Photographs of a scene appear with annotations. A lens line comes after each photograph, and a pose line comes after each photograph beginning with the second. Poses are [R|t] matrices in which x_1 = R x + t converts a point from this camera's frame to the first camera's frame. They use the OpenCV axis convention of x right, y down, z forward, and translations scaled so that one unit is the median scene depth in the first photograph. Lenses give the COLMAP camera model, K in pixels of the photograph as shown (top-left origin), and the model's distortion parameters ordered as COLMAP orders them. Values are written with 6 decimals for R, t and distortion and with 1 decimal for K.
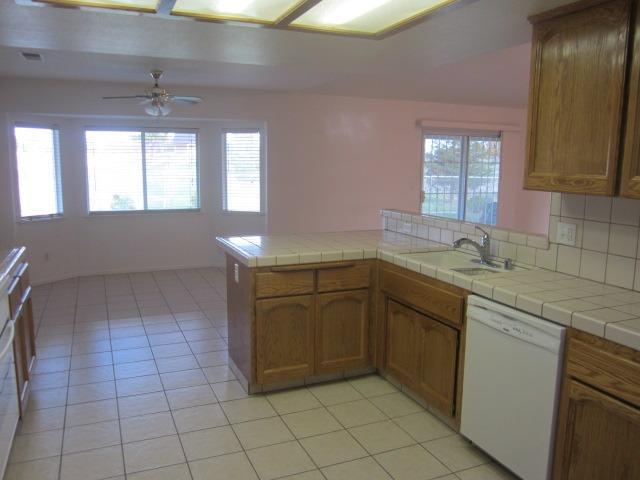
lens RADIAL K [[526.1, 0, 320.0], [0, 526.1, 240.0], [0, 0, 1]] dist [-0.045690, 0.008163]
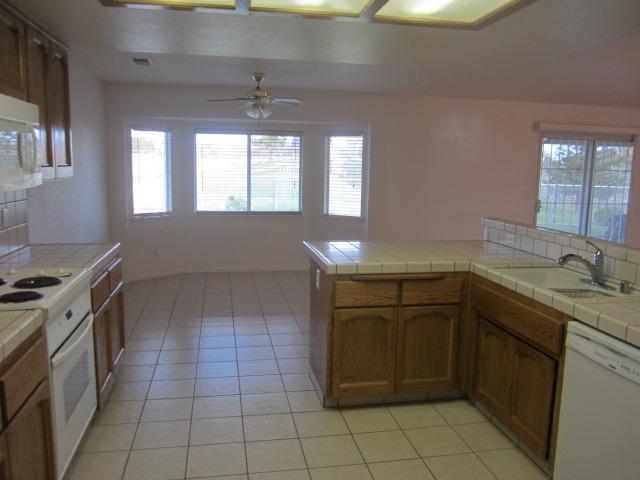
lens RADIAL K [[526.1, 0, 320.0], [0, 526.1, 240.0], [0, 0, 1]] dist [-0.045690, 0.008163]
pose [[0.975659, 0.041264, -0.215376, 0.033364], [-0.043426, 0.999043, -0.005313, -0.002711], [0.214950, 0.014537, 0.976517, 0.041826]]
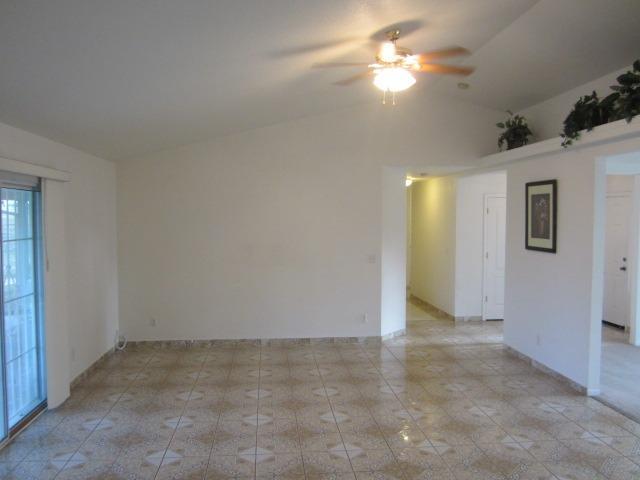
lens RADIAL K [[526.1, 0, 320.0], [0, 526.1, 240.0], [0, 0, 1]] dist [-0.045690, 0.008163]
pose [[0.300432, -0.056935, 0.952102, -0.108562], [0.148465, 0.988841, 0.012284, -0.178304], [-0.942178, 0.137663, 0.305533, 0.926770]]
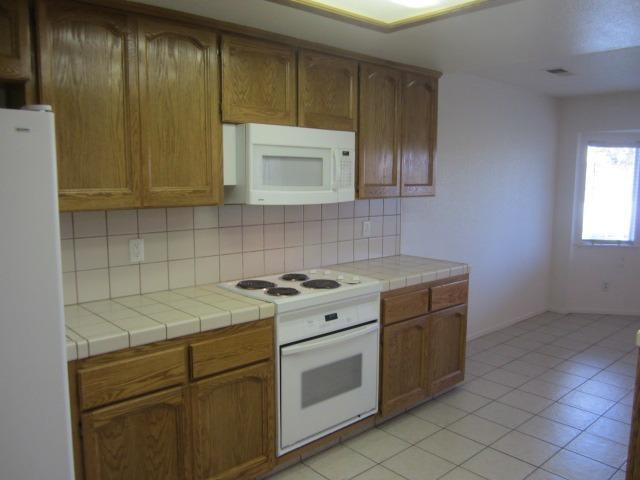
lens RADIAL K [[526.1, 0, 320.0], [0, 526.1, 240.0], [0, 0, 1]] dist [-0.045690, 0.008163]
pose [[0.325023, 0.107024, -0.939631, 0.197349], [-0.148460, 0.987031, 0.061070, -0.034874], [0.933981, 0.119648, 0.336697, 0.251318]]
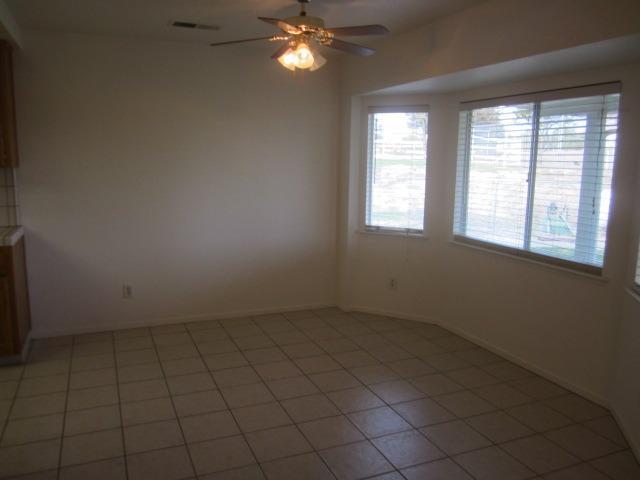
lens RADIAL K [[526.1, 0, 320.0], [0, 526.1, 240.0], [0, 0, 1]] dist [-0.045690, 0.008163]
pose [[-0.008839, 0.144910, -0.989405, 0.270007], [-0.164123, 0.975816, 0.144386, -0.147268], [0.986400, 0.163660, 0.015158, 1.049823]]
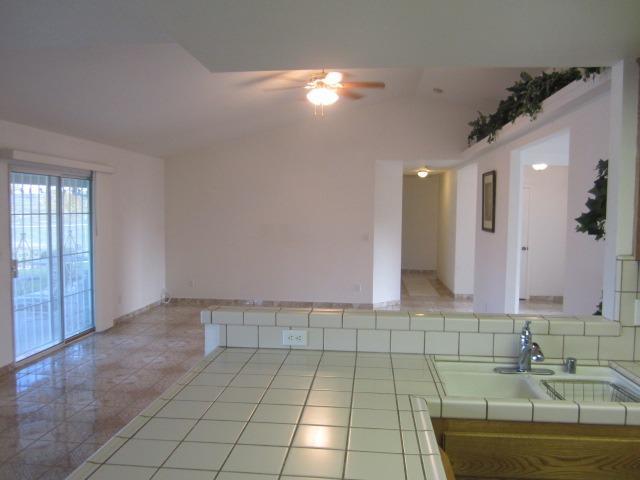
lens RADIAL K [[526.1, 0, 320.0], [0, 526.1, 240.0], [0, 0, 1]] dist [-0.045690, 0.008163]
pose [[0.486992, -0.059163, 0.871400, -0.251999], [0.130063, 0.991491, -0.005371, -0.099708], [-0.863668, 0.115953, 0.490544, 0.559827]]
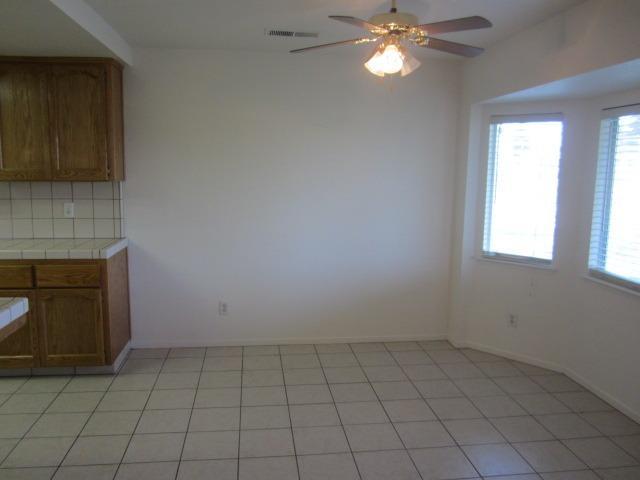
lens RADIAL K [[526.1, 0, 320.0], [0, 526.1, 240.0], [0, 0, 1]] dist [-0.045690, 0.008163]
pose [[-0.278965, 0.118675, -0.952940, 0.186461], [-0.164444, 0.971773, 0.169159, -0.163939], [0.946117, 0.203895, -0.251575, 1.100947]]
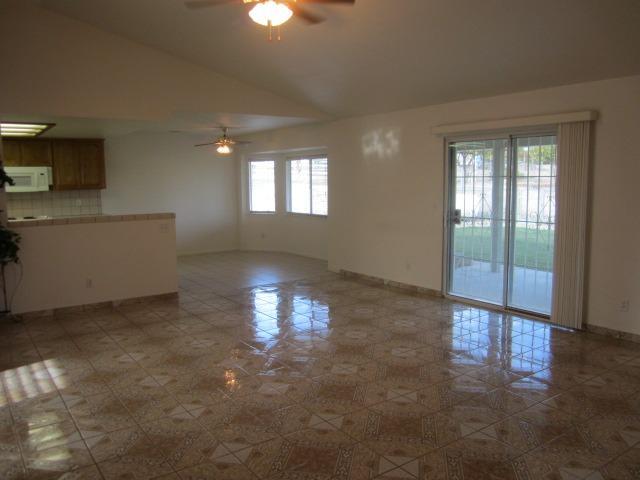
lens RADIAL K [[526.1, 0, 320.0], [0, 526.1, 240.0], [0, 0, 1]] dist [-0.045690, 0.008163]
pose [[0.203111, 0.102479, -0.973778, 1.441612], [-0.133775, 0.988087, 0.076082, -0.133177], [0.969974, 0.114814, 0.214400, 0.974900]]
